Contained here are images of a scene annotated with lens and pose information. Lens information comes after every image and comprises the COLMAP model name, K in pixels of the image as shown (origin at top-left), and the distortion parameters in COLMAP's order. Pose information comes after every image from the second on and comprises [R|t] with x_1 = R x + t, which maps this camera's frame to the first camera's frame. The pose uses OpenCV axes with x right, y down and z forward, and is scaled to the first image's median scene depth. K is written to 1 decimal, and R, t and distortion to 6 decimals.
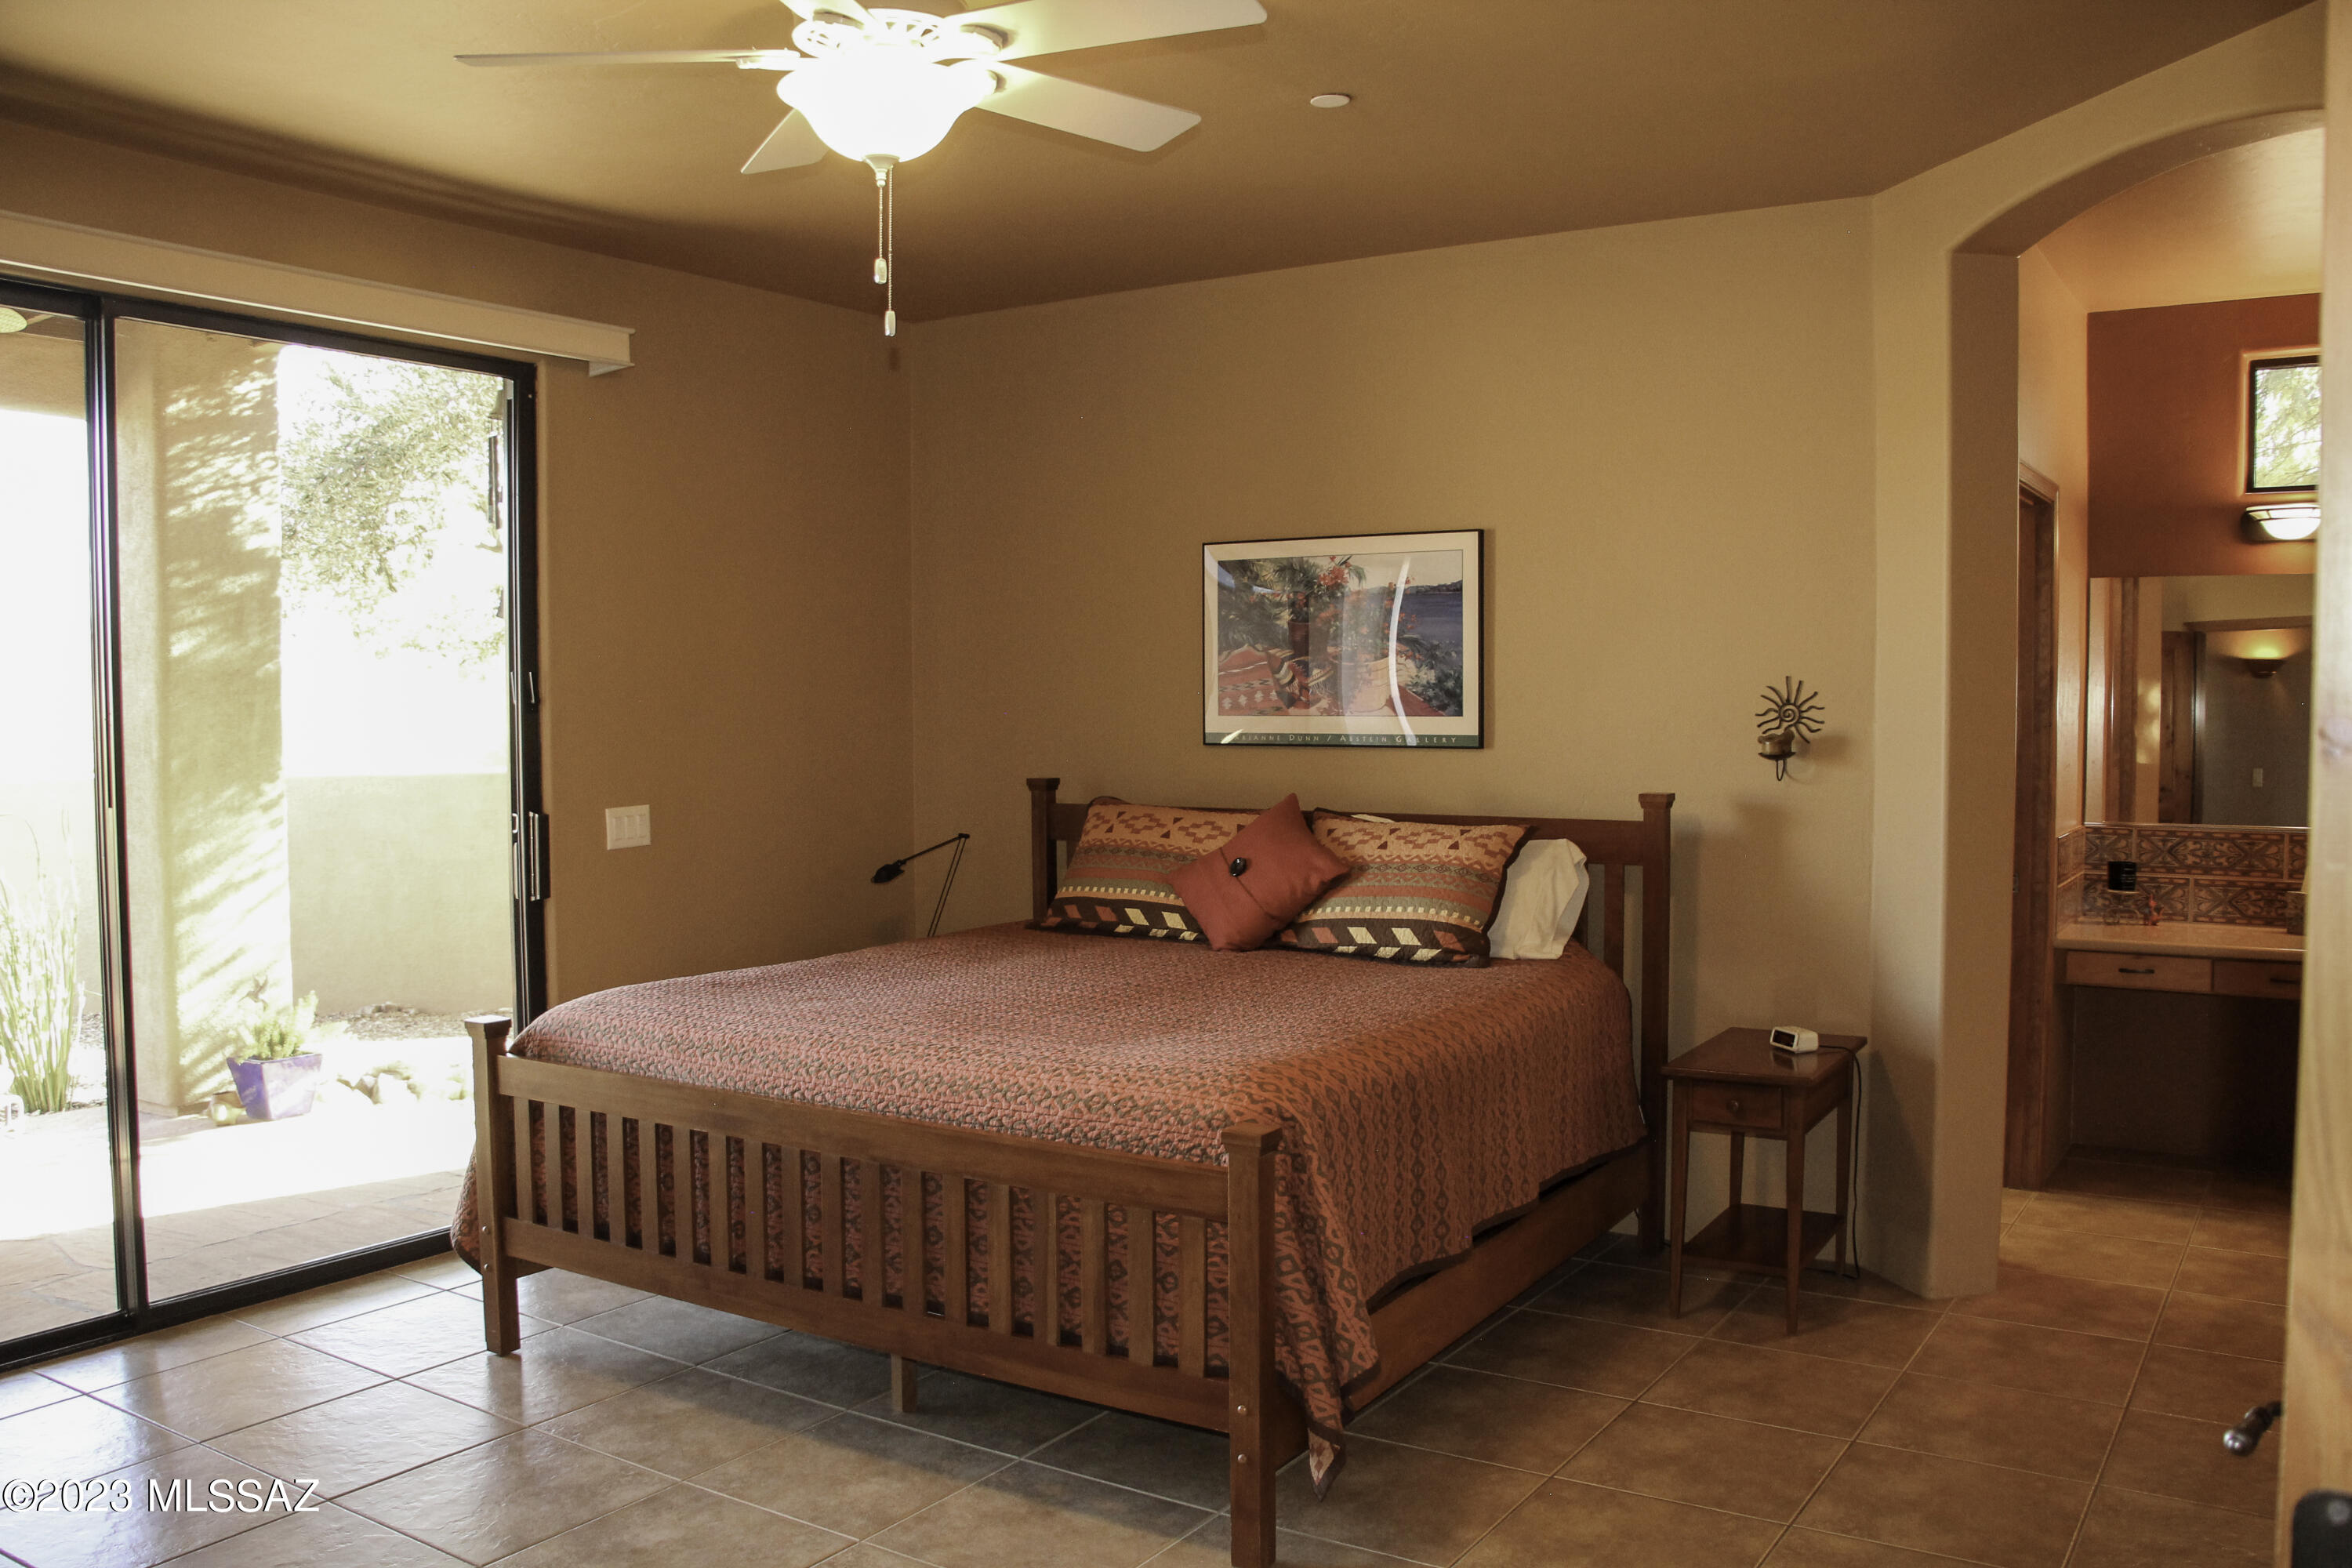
lens RADIAL K [[1930.3, 0, 1176.0], [0, 1930.3, 784.0], [0, 0, 1]] dist [-0.174501, 0.161914]
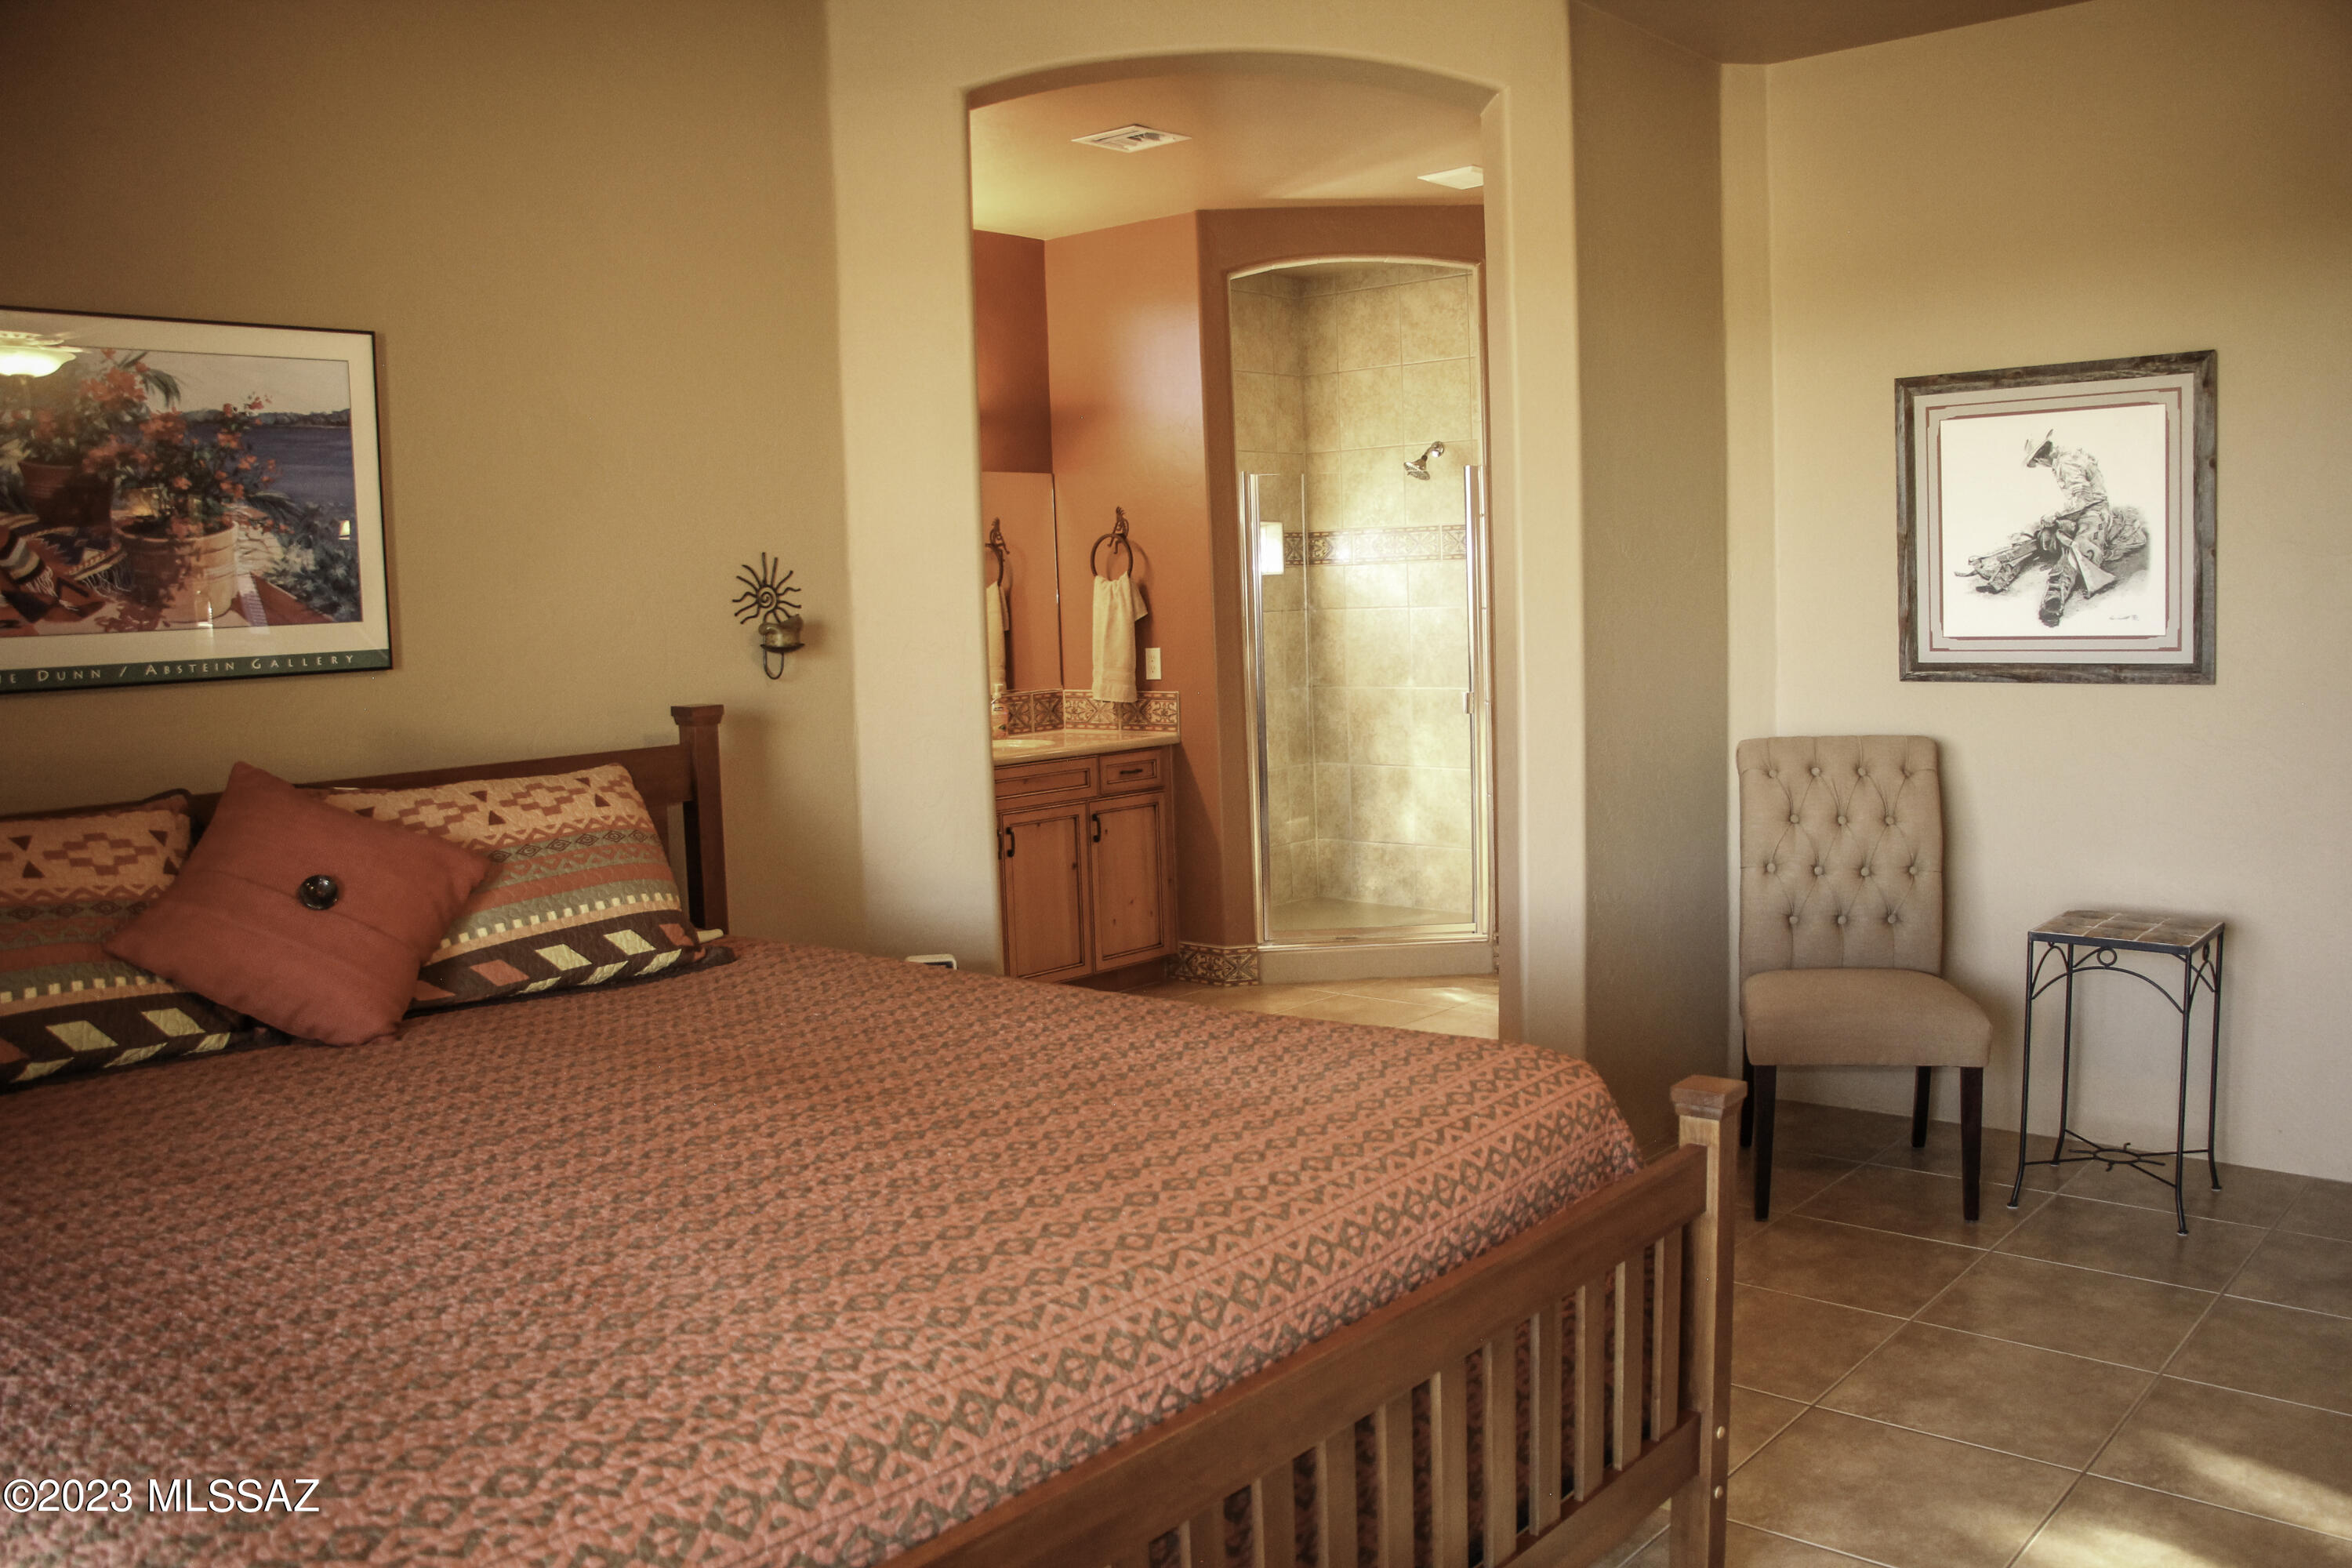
lens RADIAL K [[1930.3, 0, 1176.0], [0, 1930.3, 784.0], [0, 0, 1]] dist [-0.174501, 0.161914]
pose [[0.154323, -0.105090, 0.982416, -0.436580], [0.074043, 0.992761, 0.094566, -0.020212], [-0.985242, 0.058147, 0.160987, 0.633967]]
